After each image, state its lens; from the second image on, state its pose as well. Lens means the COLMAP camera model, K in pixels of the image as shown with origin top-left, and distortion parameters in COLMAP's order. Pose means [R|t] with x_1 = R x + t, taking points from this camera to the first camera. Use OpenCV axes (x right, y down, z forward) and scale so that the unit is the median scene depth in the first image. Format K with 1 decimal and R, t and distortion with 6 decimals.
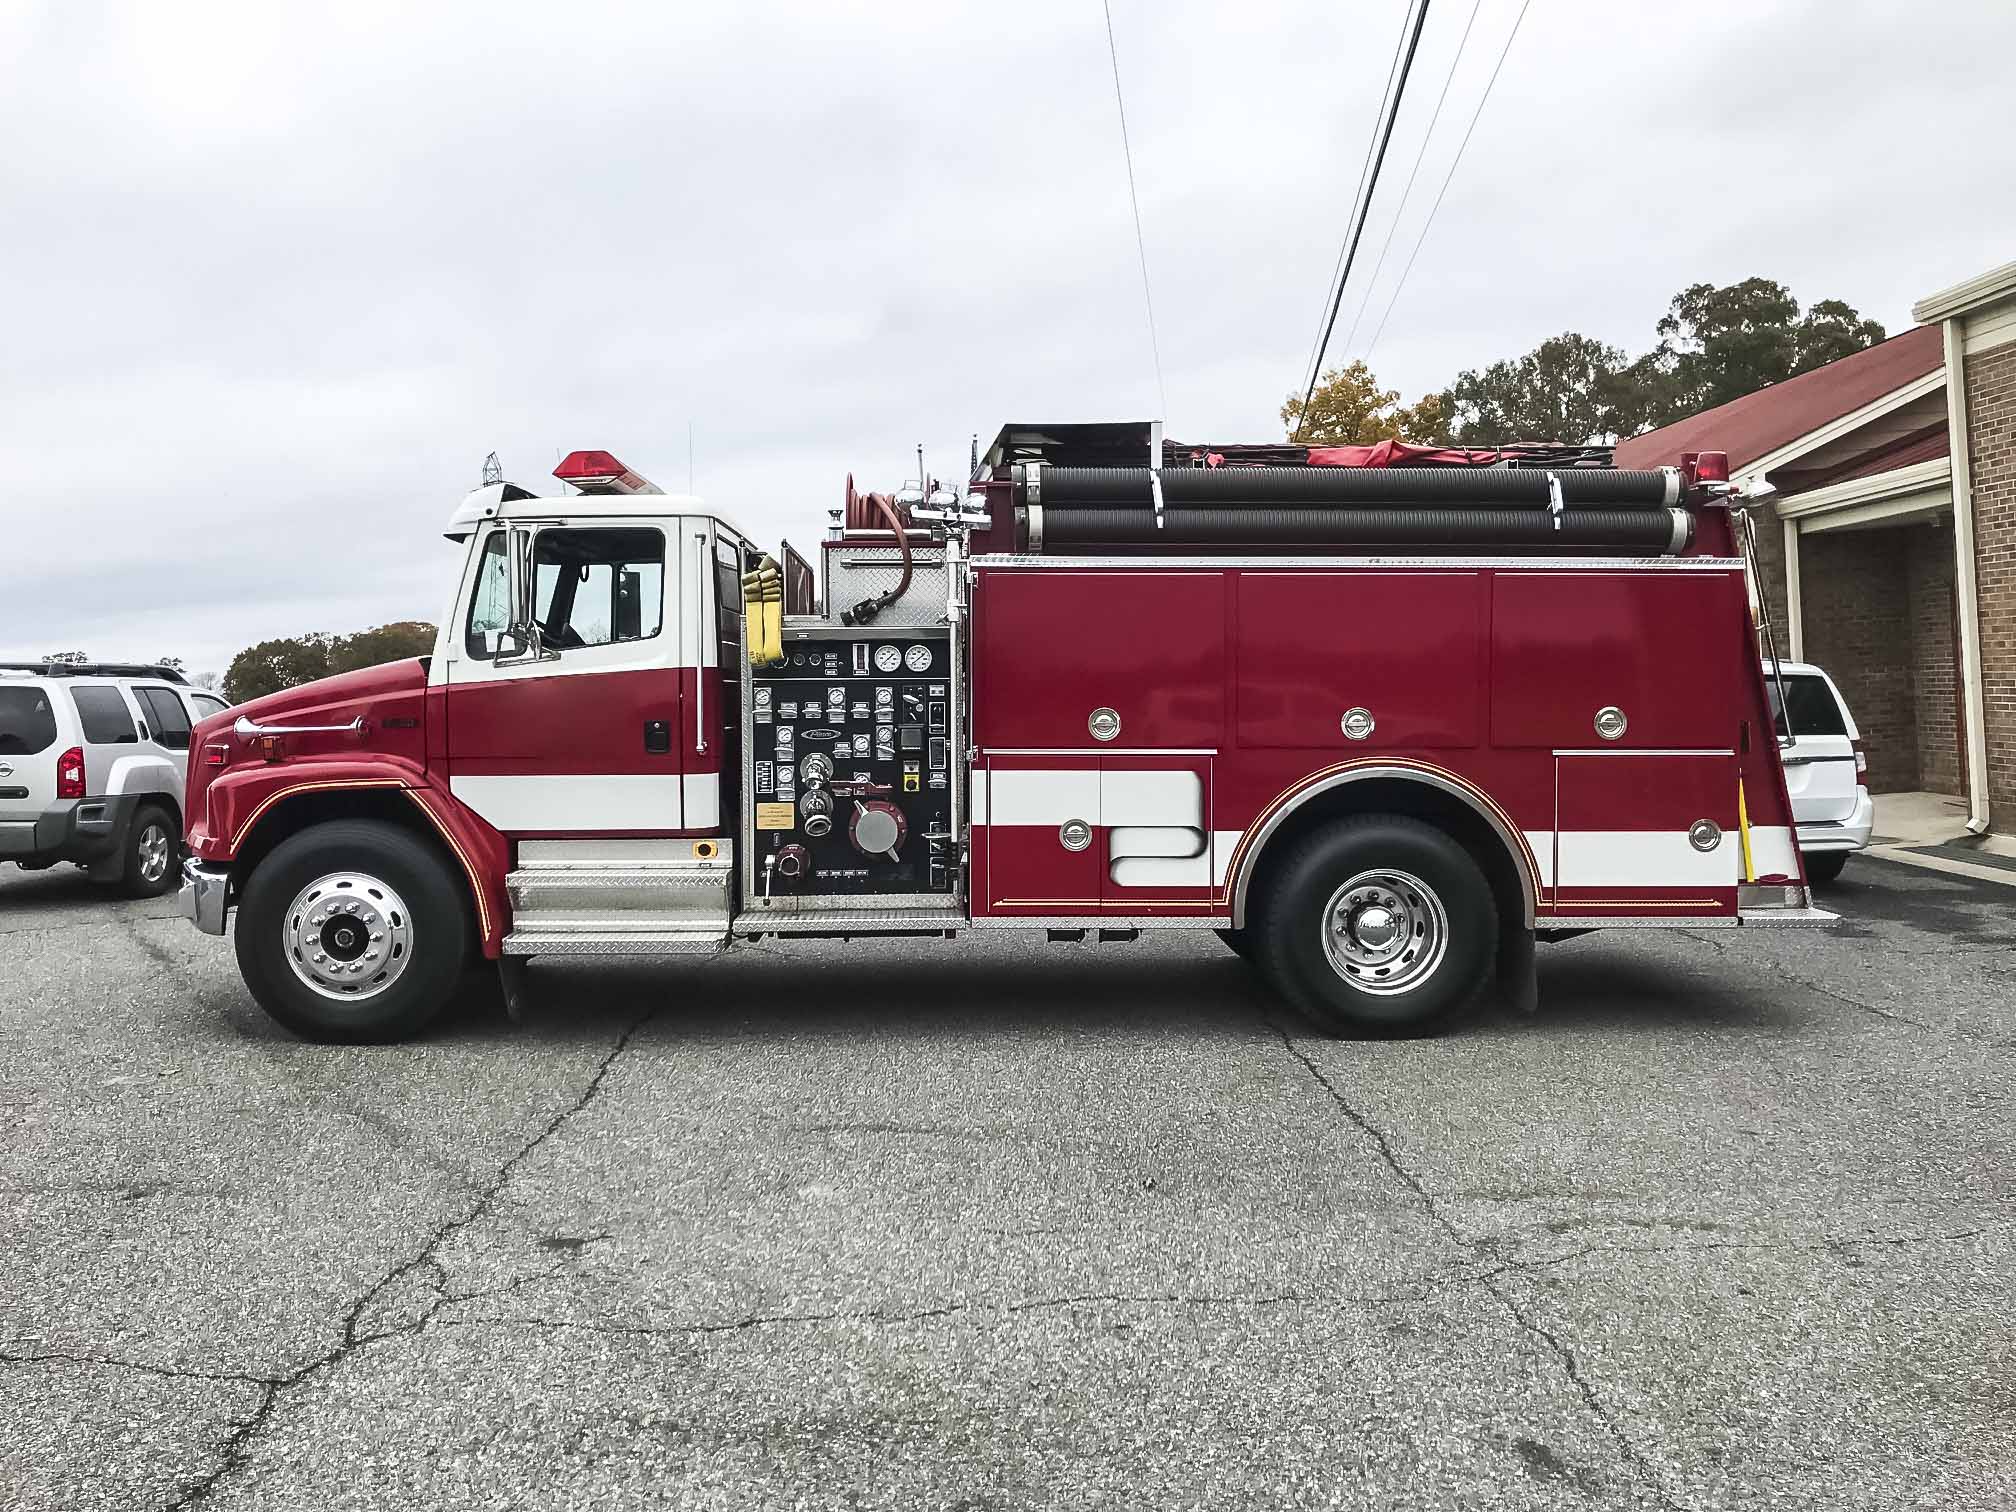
lens RADIAL K [[1699.8, 0, 1012.6], [0, 1699.8, 746.7], [0, 0, 1]] dist [0.027555, -0.030539]
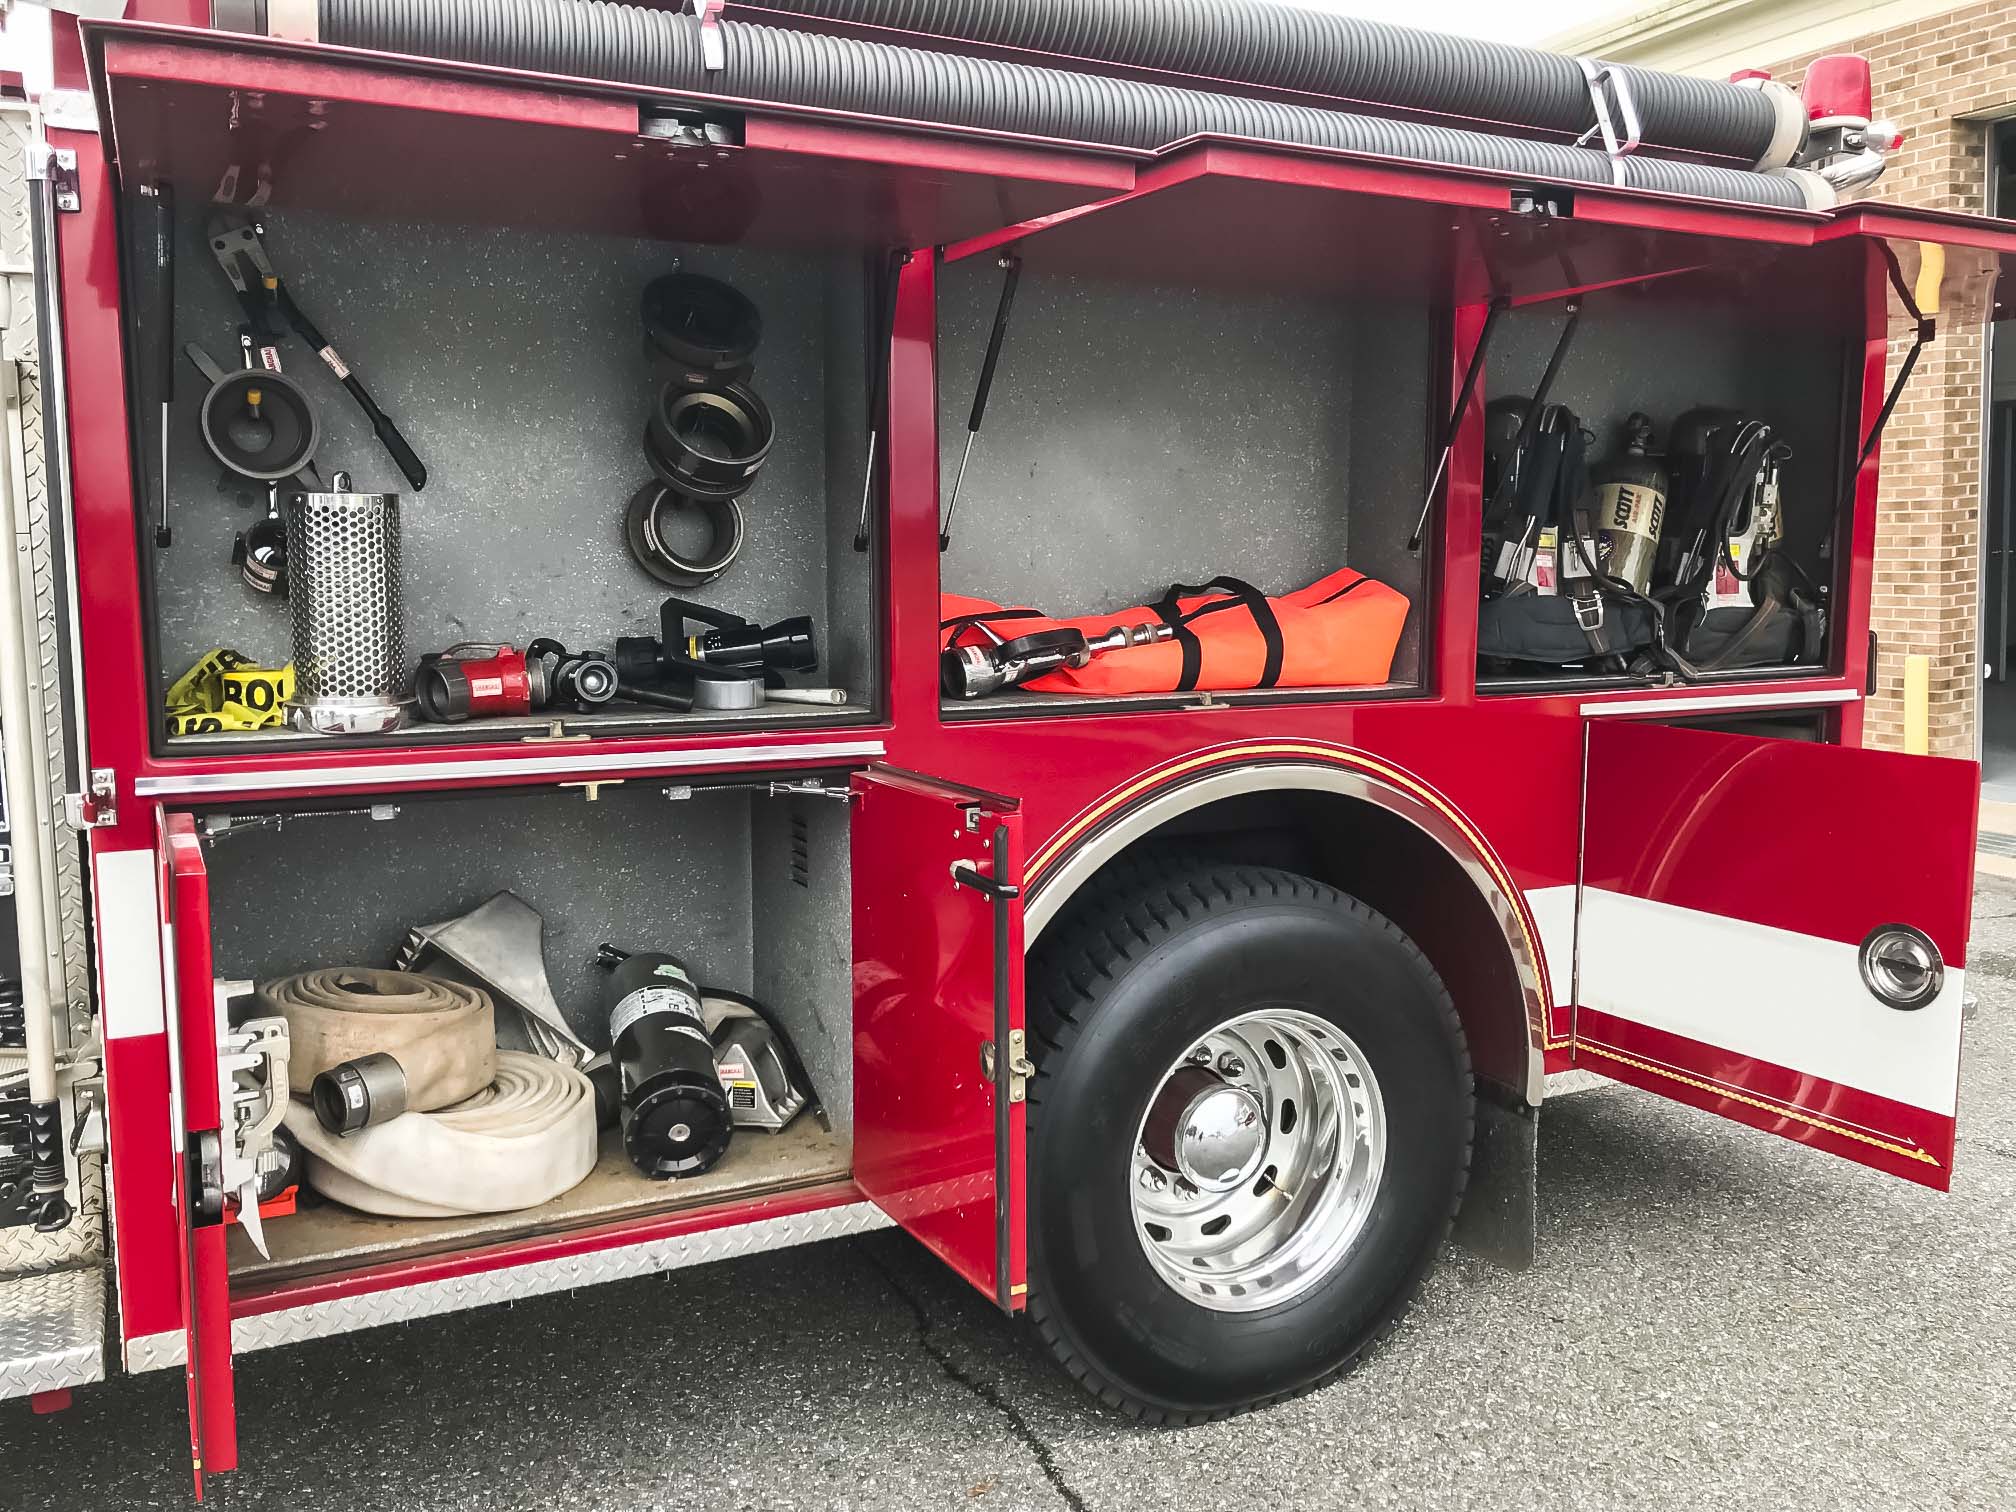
lens RADIAL K [[1699.8, 0, 1034.9], [0, 1699.8, 753.3], [0, 0, 1]] dist [0.027555, -0.030539]
pose [[0.903028, -0.050846, 0.426562, -0.002538], [0.015295, 0.996147, 0.086360, -0.025061], [-0.429309, -0.071462, 0.900326, 0.643989]]
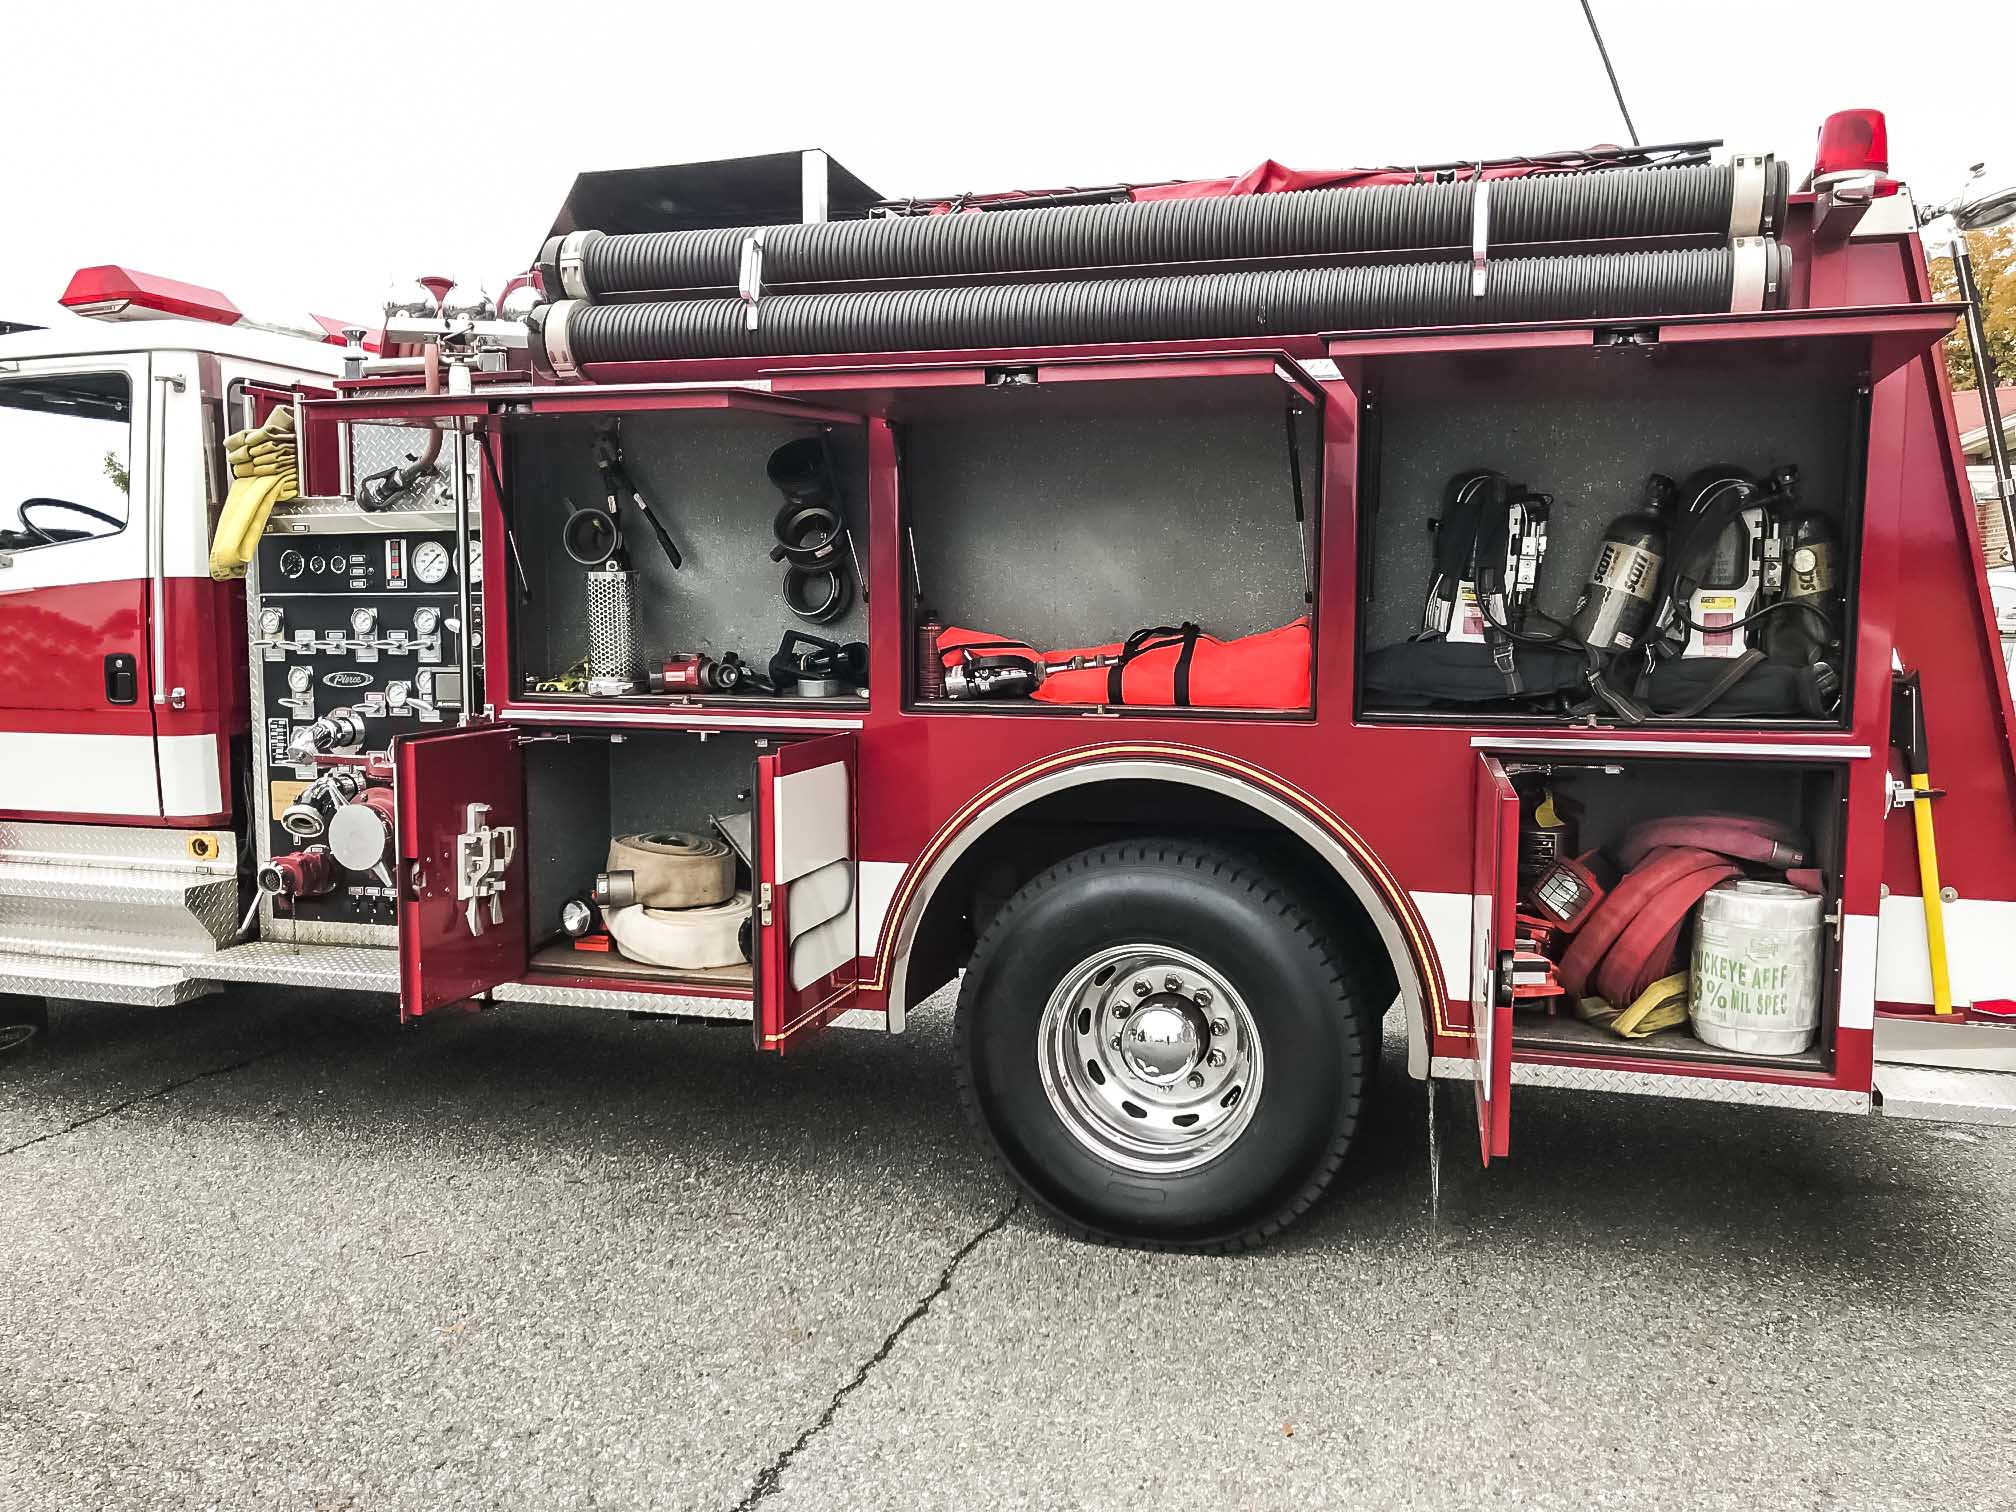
lens RADIAL K [[1699.8, 0, 1002.9], [0, 1699.8, 766.6], [0, 0, 1]] dist [0.027555, -0.030539]
pose [[0.944774, 0.033297, -0.326028, 0.341853], [-0.012555, 0.997772, 0.065518, -0.020044], [0.327483, -0.057806, 0.943087, 0.461305]]
